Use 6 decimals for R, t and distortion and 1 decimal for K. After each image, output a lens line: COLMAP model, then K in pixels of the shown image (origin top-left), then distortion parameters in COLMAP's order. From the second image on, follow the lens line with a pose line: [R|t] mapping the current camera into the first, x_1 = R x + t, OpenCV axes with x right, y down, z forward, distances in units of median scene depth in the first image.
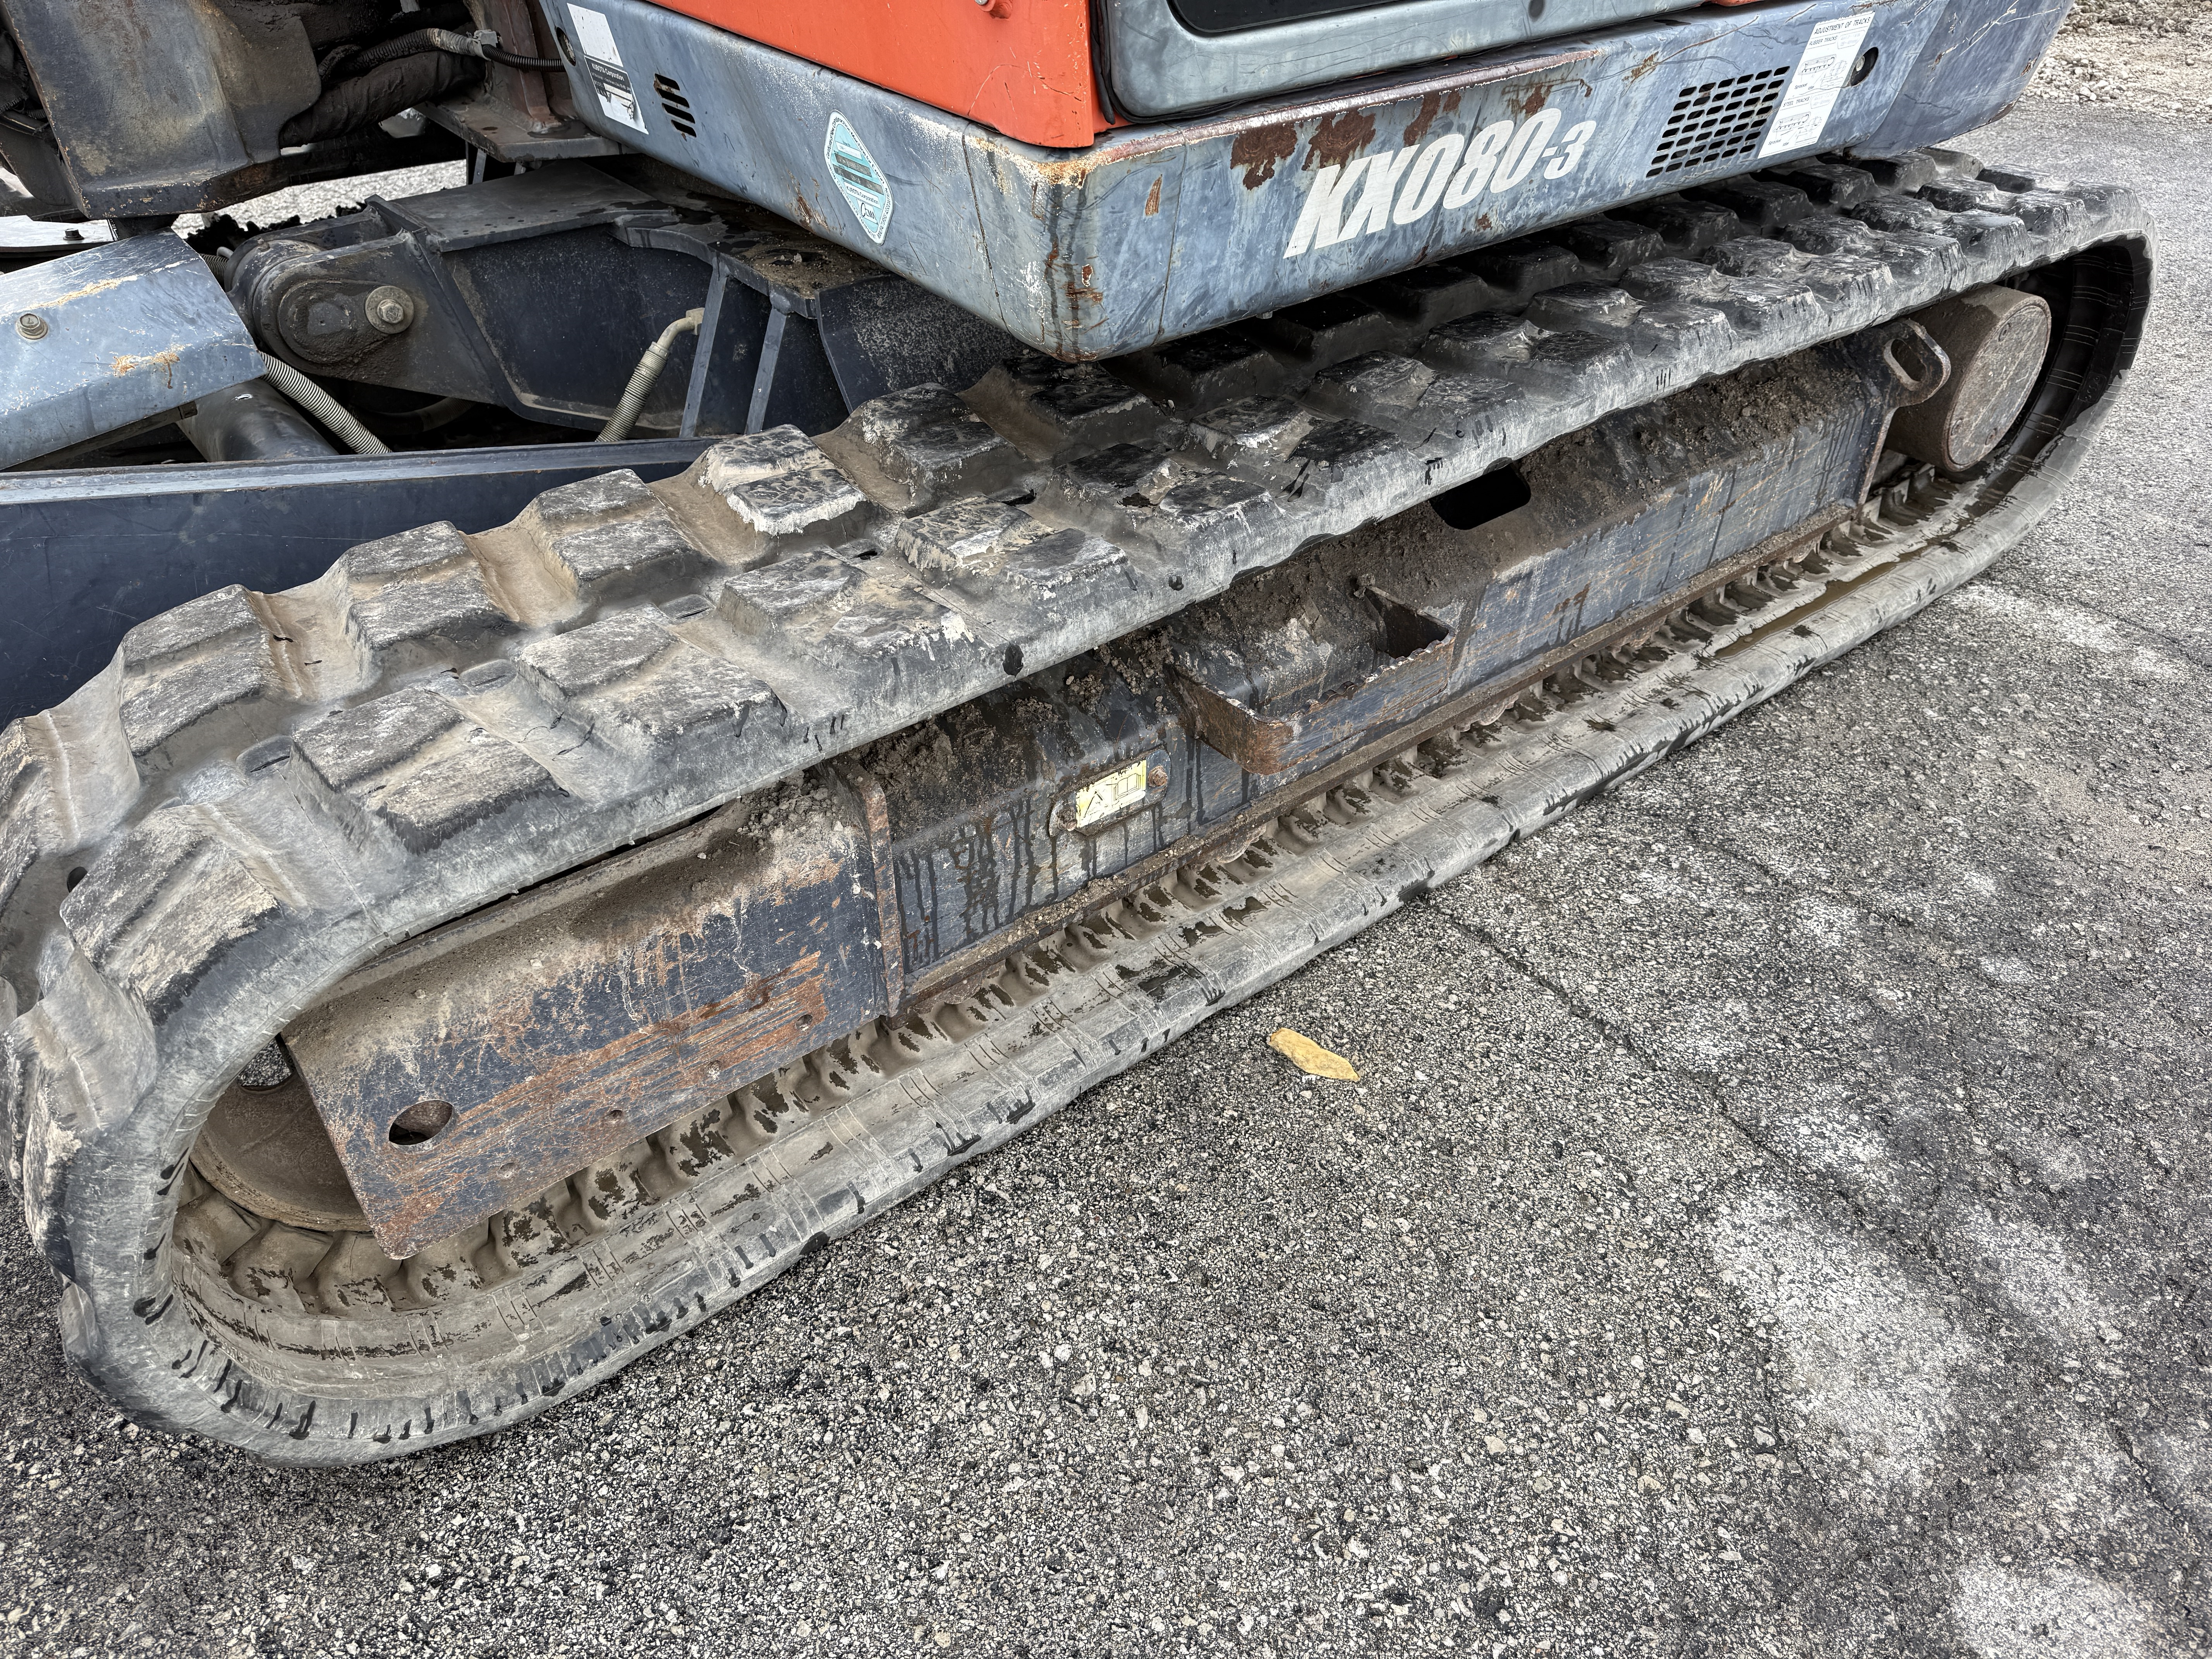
lens RADIAL K [[1564.8, 0, 1116.9], [0, 1564.8, 846.4], [0, 0, 1]] dist [0.032768, -0.037757]
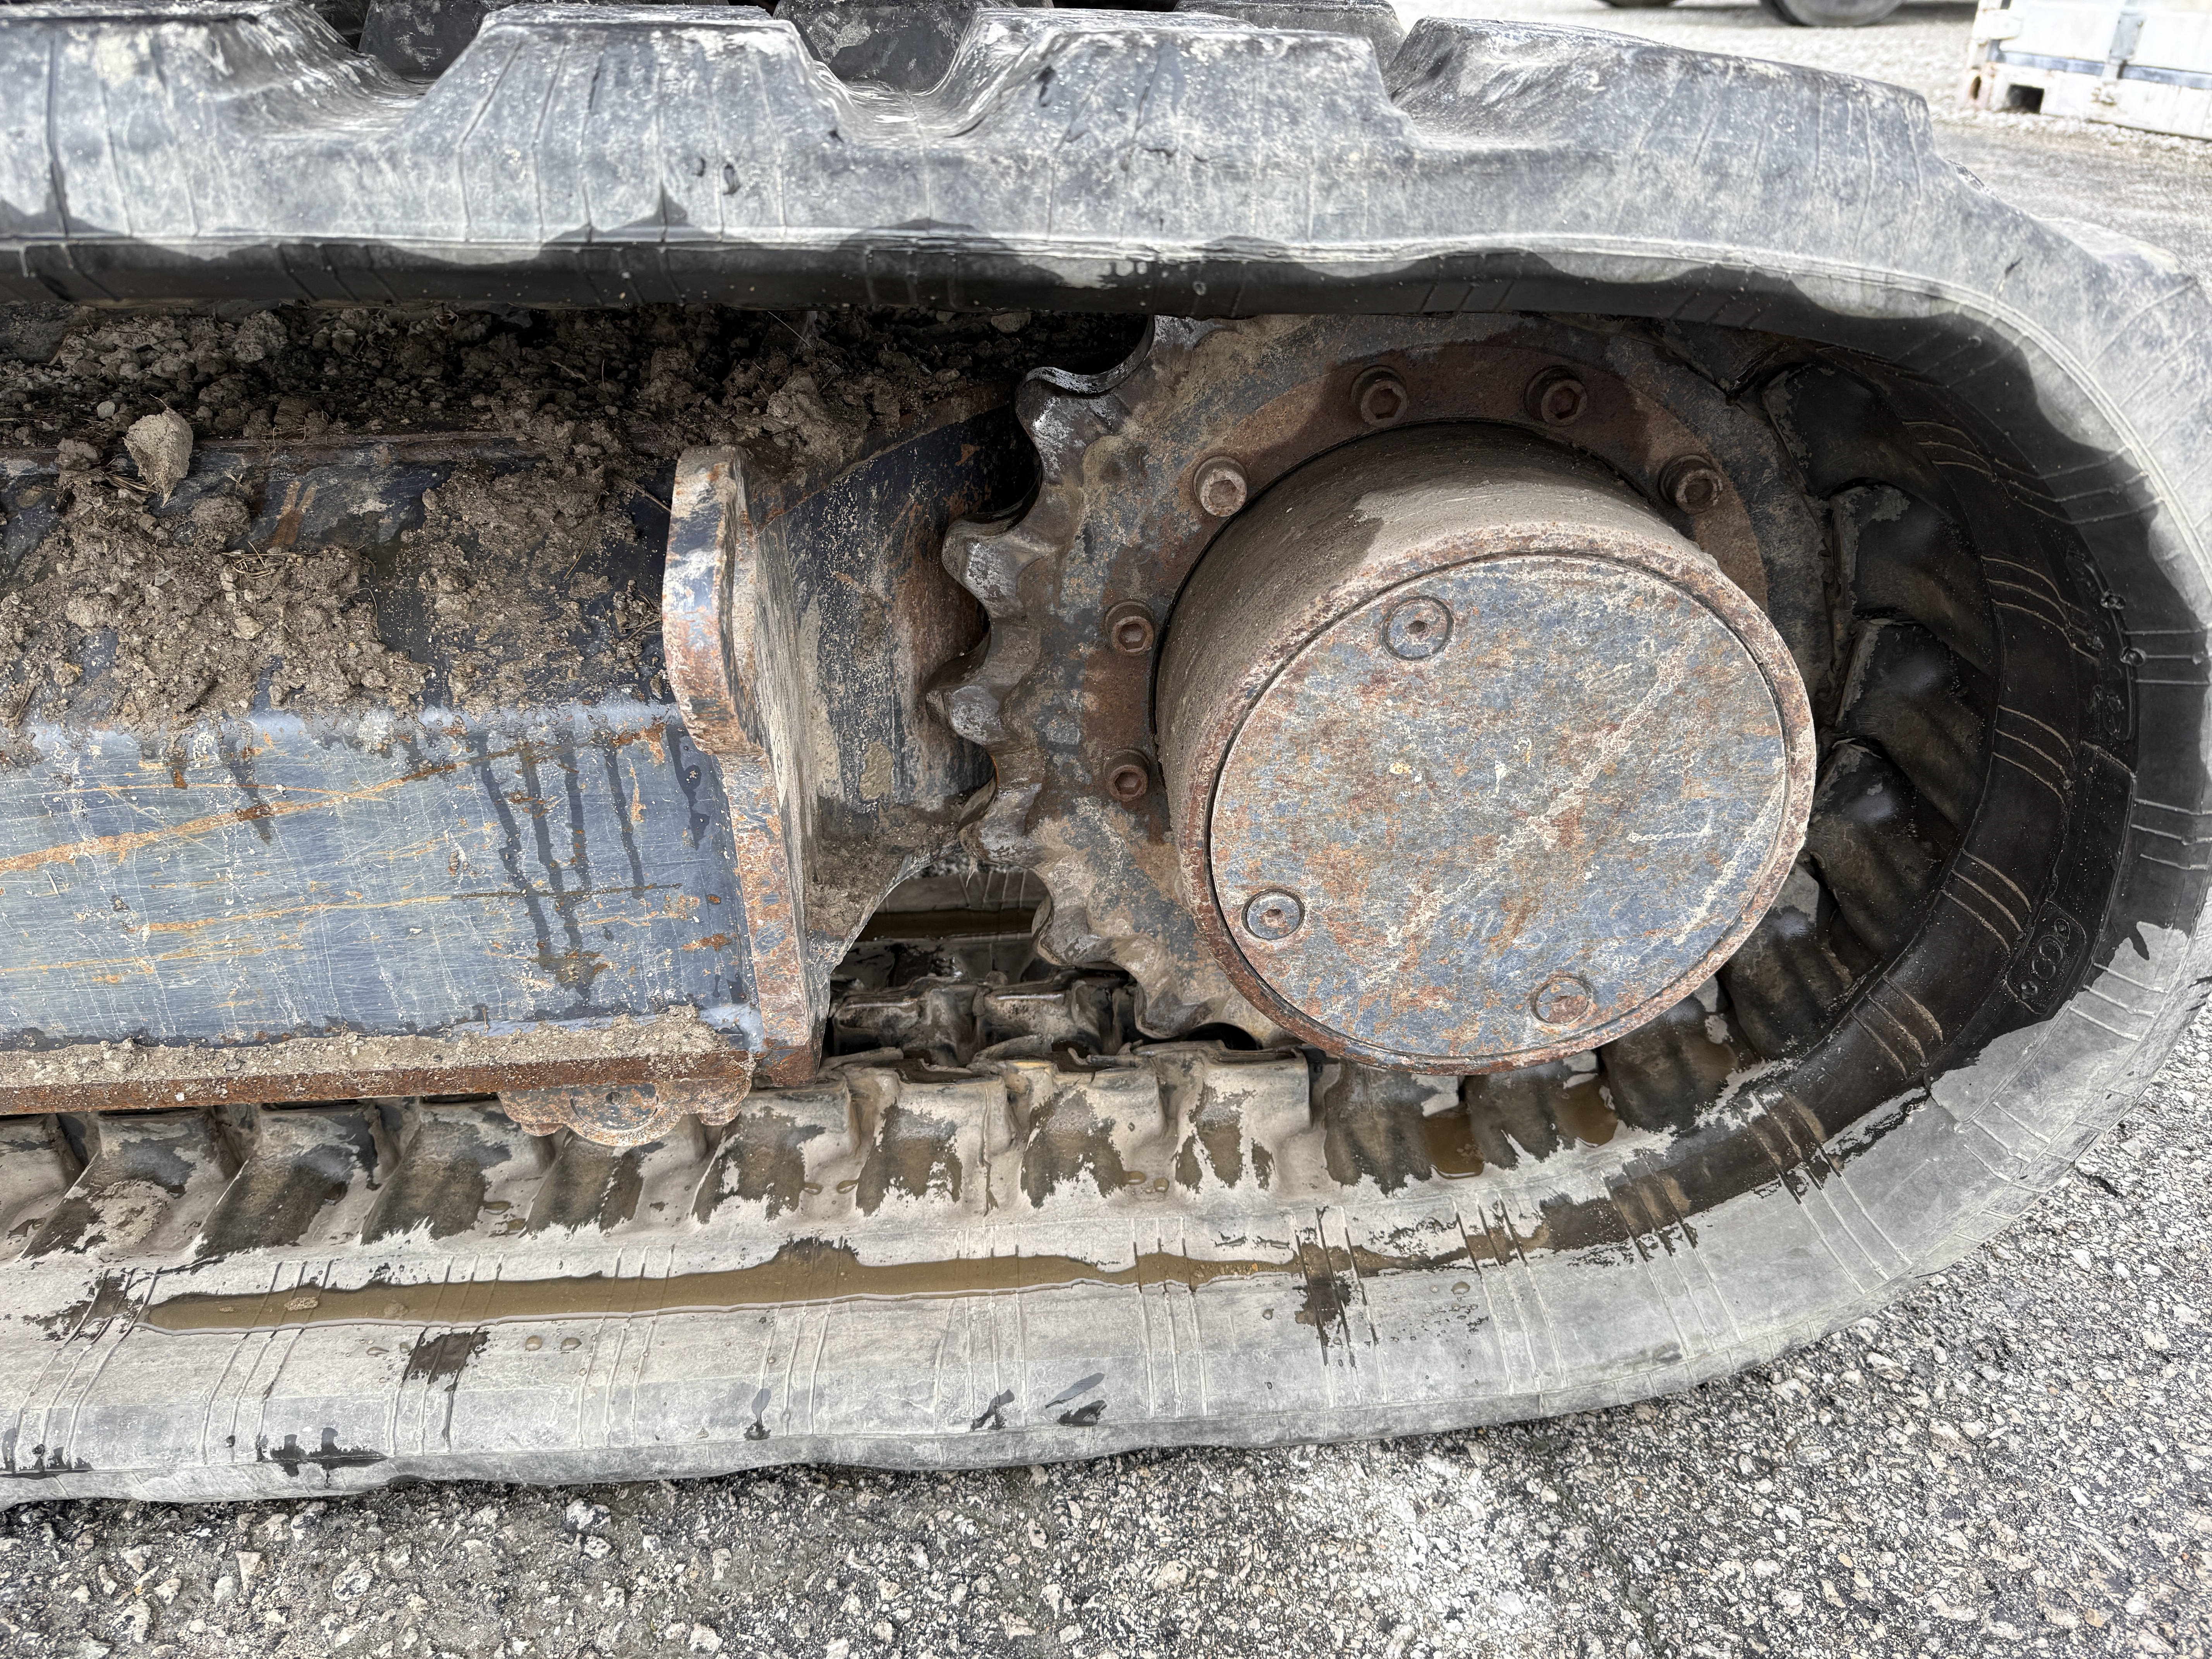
lens RADIAL K [[1564.8, 0, 1103.7], [0, 1564.8, 814.5], [0, 0, 1]] dist [0.032768, -0.037757]
pose [[0.817367, 0.278104, -0.504549, 0.967119], [-0.350243, 0.935220, -0.051906, -0.385001], [0.457429, 0.219141, 0.861822, 1.092834]]
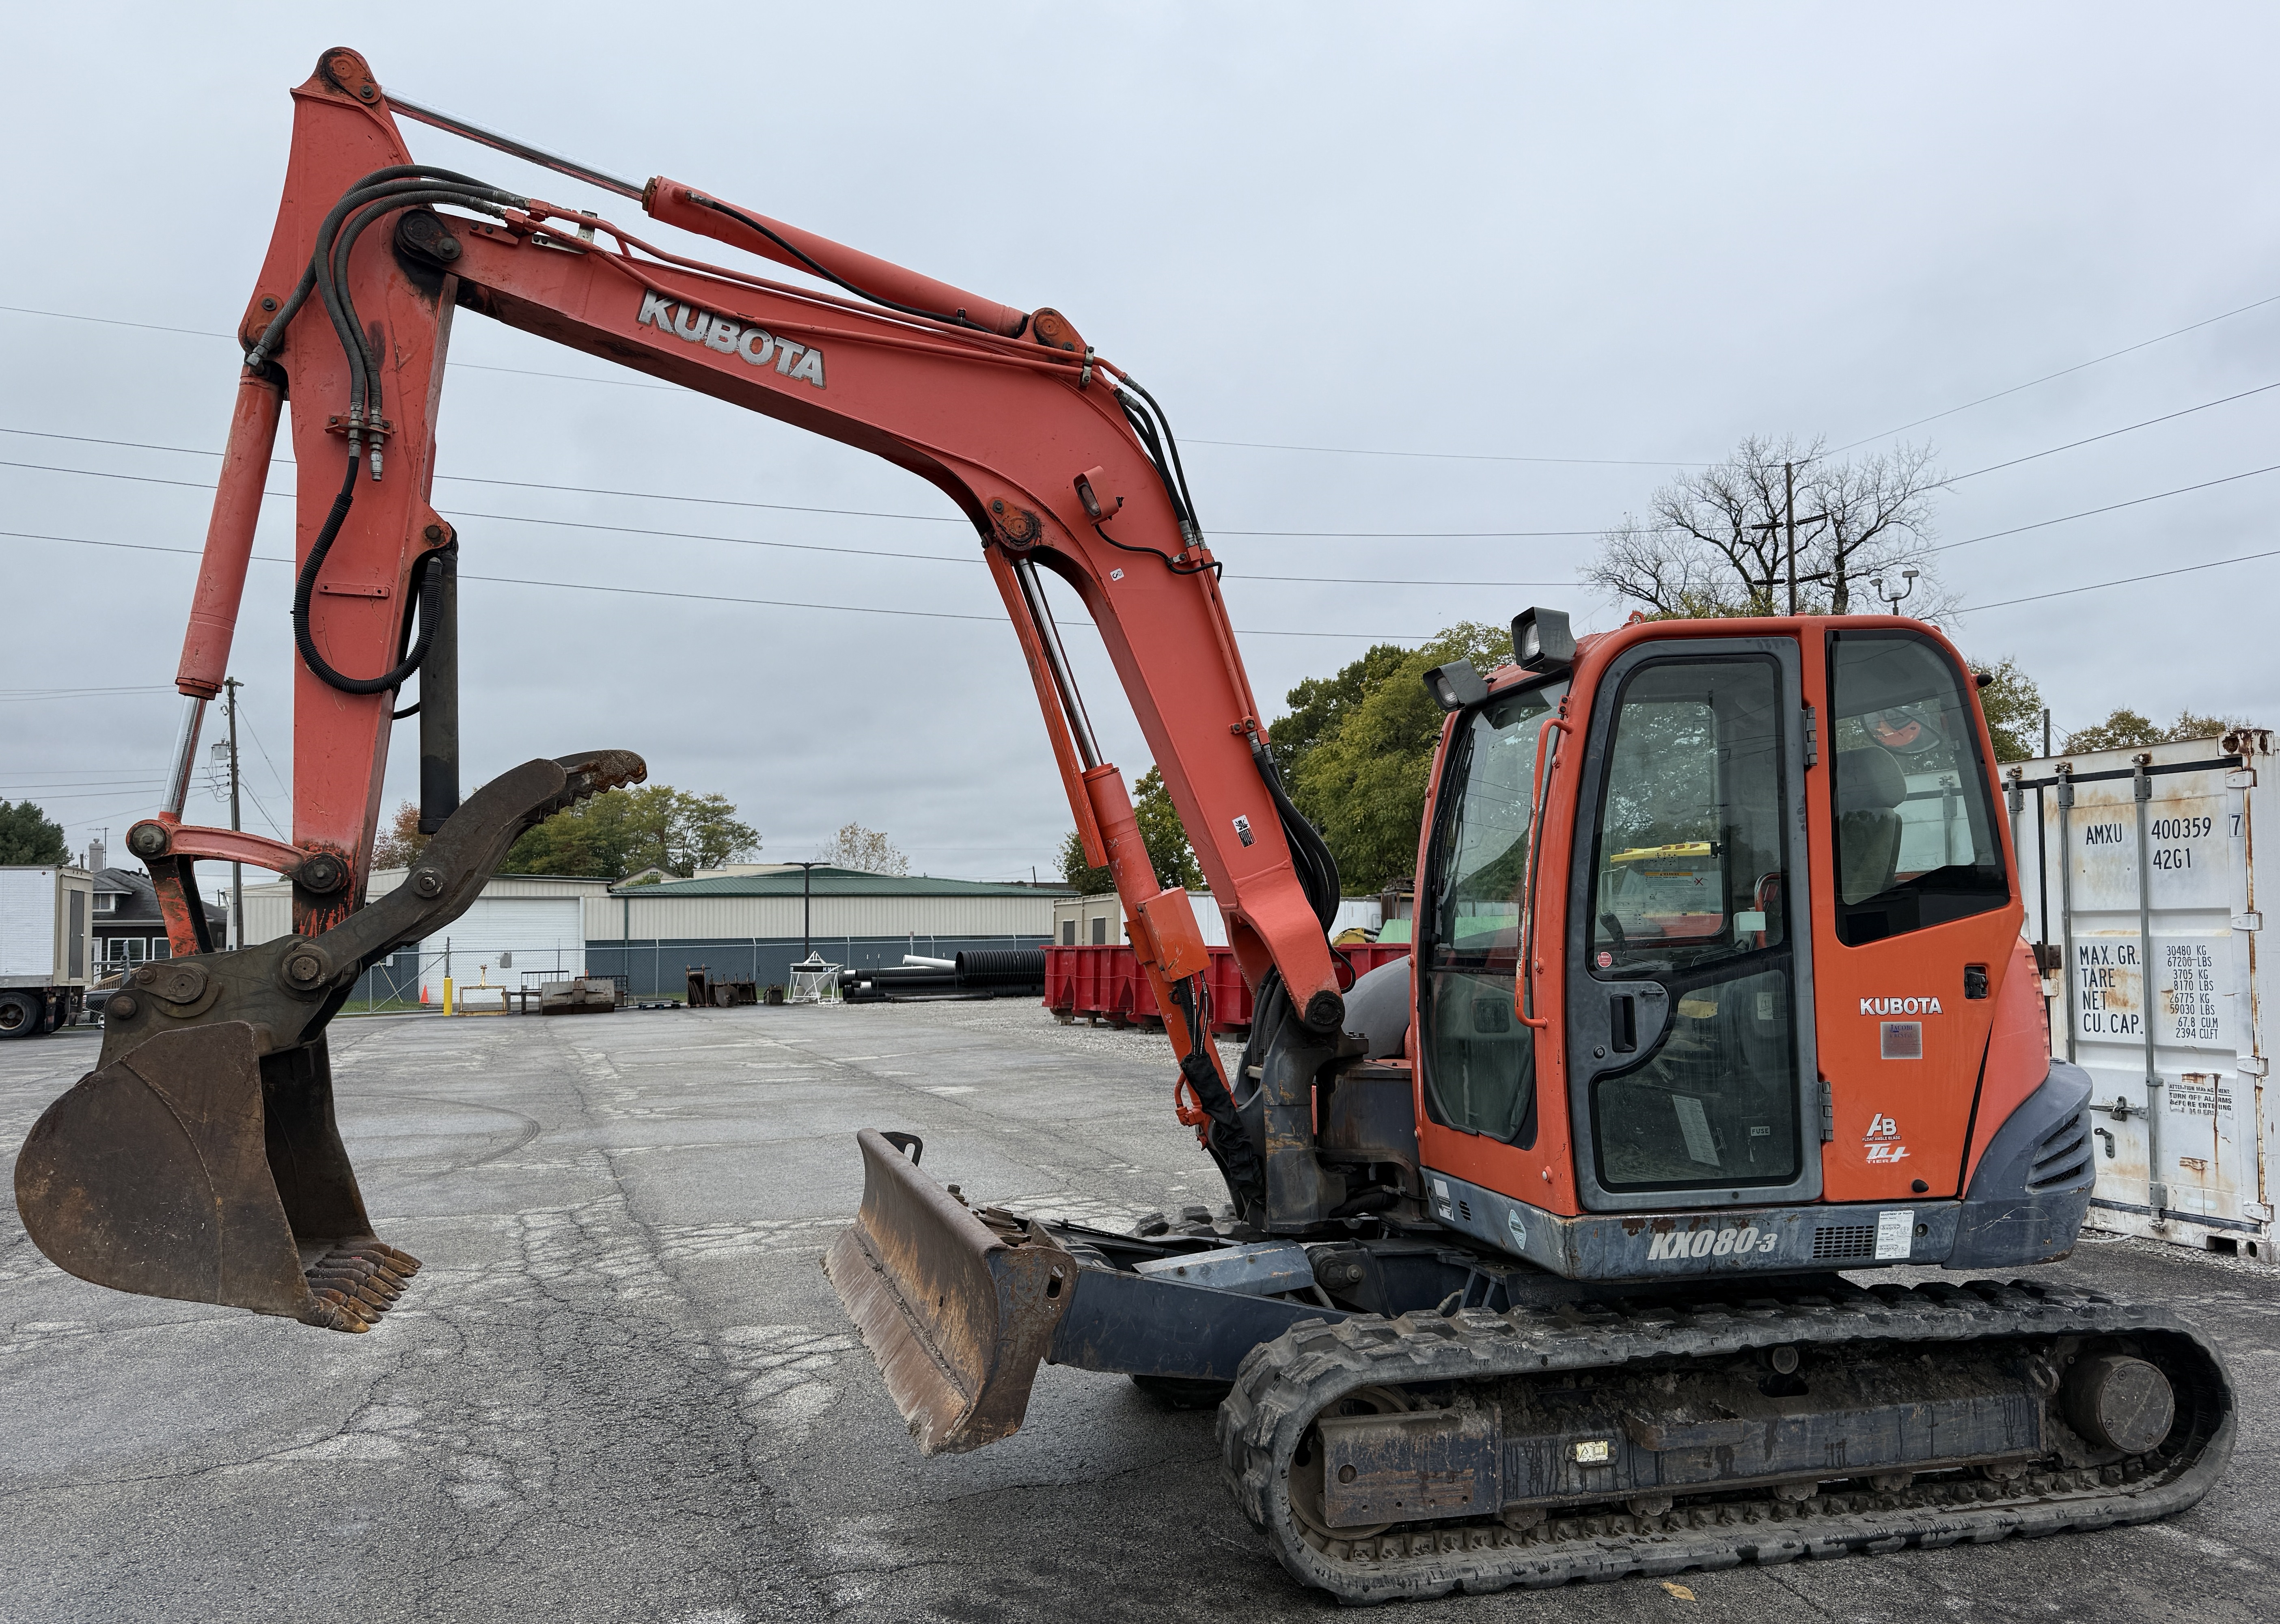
lens RADIAL K [[1626.3, 0, 1141.2], [0, 1626.3, 853.6], [0, 0, 1]] dist [0.078569, -0.088263]
pose [[0.902272, -0.030240, -0.430106, 0.534223], [-0.258217, 0.760970, -0.595188, 1.045291], [0.345296, 0.648082, 0.678794, -1.800899]]
